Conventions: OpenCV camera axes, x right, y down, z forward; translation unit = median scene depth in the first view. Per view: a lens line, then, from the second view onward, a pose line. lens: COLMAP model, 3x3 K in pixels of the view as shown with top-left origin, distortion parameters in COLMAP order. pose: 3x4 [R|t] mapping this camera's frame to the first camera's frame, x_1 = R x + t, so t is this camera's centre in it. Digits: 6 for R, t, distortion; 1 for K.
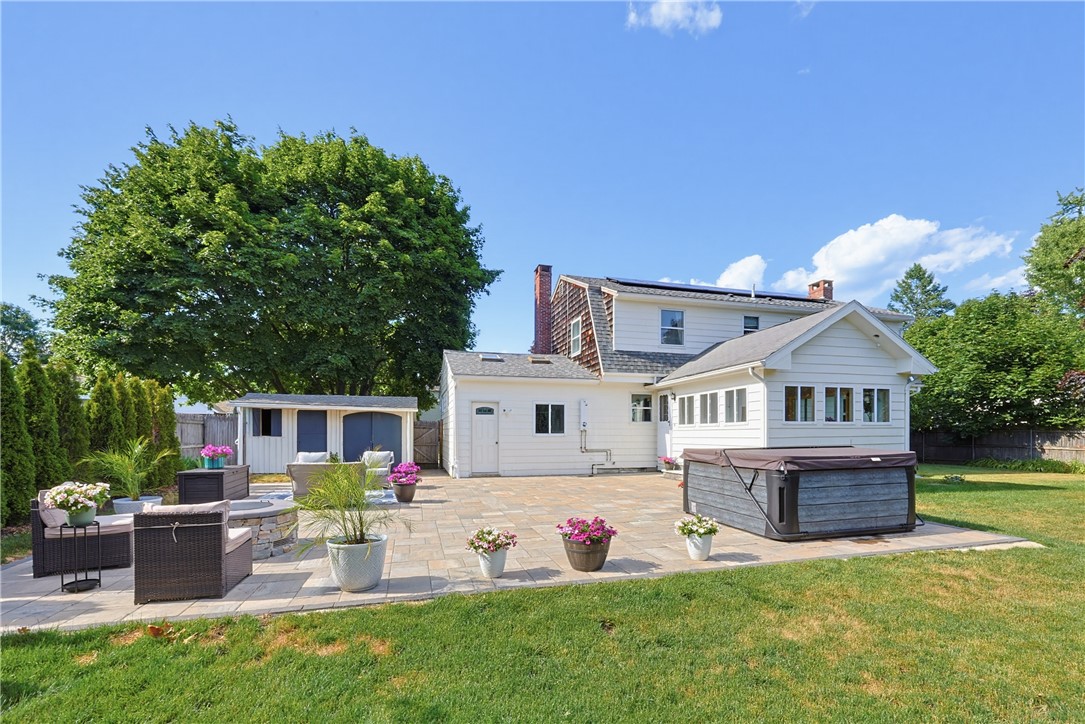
lens RADIAL K [[463.5, 0, 534.7], [0, 463.5, 360.9], [0, 0, 1]] dist [-0.007974, -0.000311]
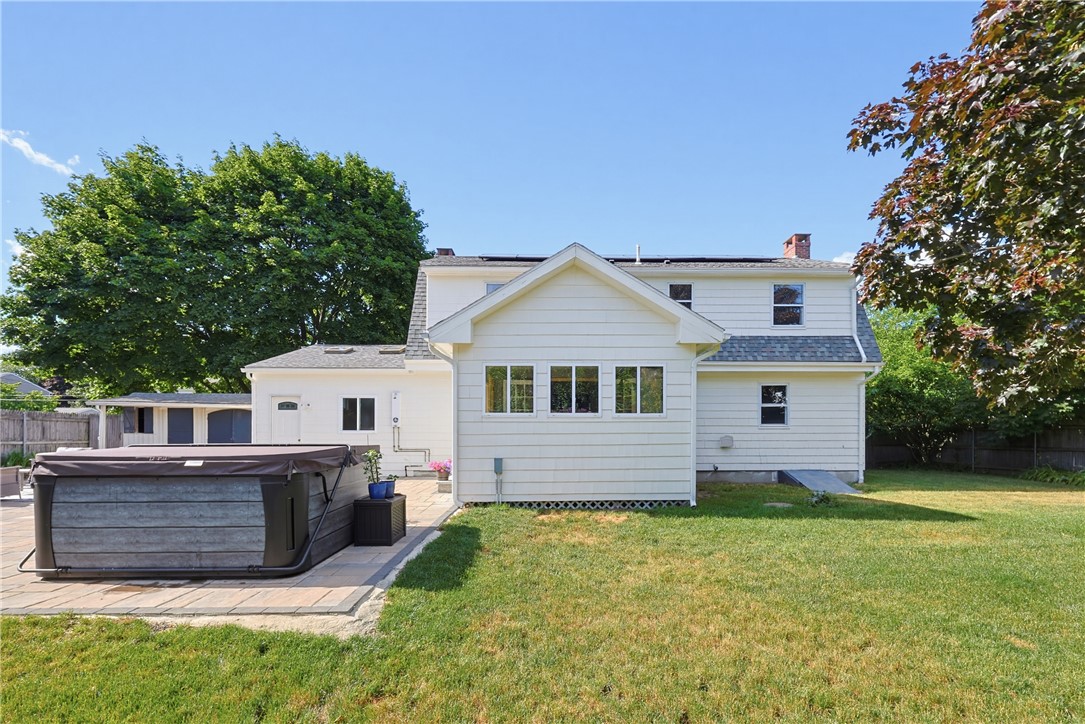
lens RADIAL K [[463.5, 0, 545.8], [0, 463.5, 364.0], [0, 0, 1]] dist [-0.007974, -0.000311]
pose [[0.970044, -0.035280, -0.240354, 0.606762], [0.036737, 0.999324, 0.001584, 0.039864], [0.240136, -0.010366, 0.970684, 0.214795]]
